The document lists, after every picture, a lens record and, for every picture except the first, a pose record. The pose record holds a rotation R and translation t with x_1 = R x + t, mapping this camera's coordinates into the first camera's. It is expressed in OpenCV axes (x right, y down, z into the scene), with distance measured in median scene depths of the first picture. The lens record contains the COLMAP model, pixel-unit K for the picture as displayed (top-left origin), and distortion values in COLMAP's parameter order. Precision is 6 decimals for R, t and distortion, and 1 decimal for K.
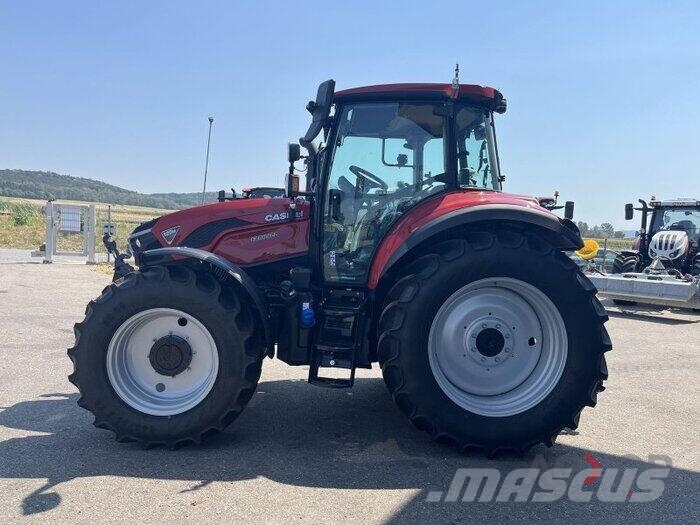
lens RADIAL K [[529.4, 0, 344.7], [0, 529.4, 260.4], [0, 0, 1]] dist [0.051842, -0.061663]
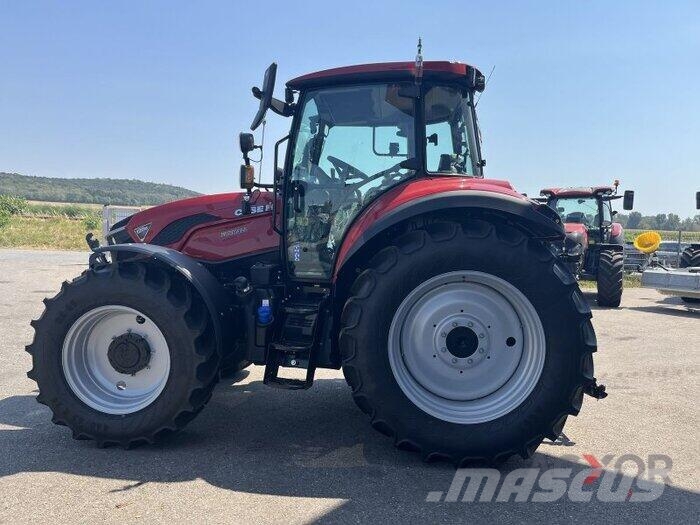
lens RADIAL K [[529.4, 0, 351.3], [0, 529.4, 264.3], [0, 0, 1]] dist [0.051842, -0.061663]
pose [[0.991456, -0.012017, -0.129891, 0.205693], [0.013122, 0.999885, 0.007652, 0.010553], [0.129784, -0.009291, 0.991499, 0.069457]]
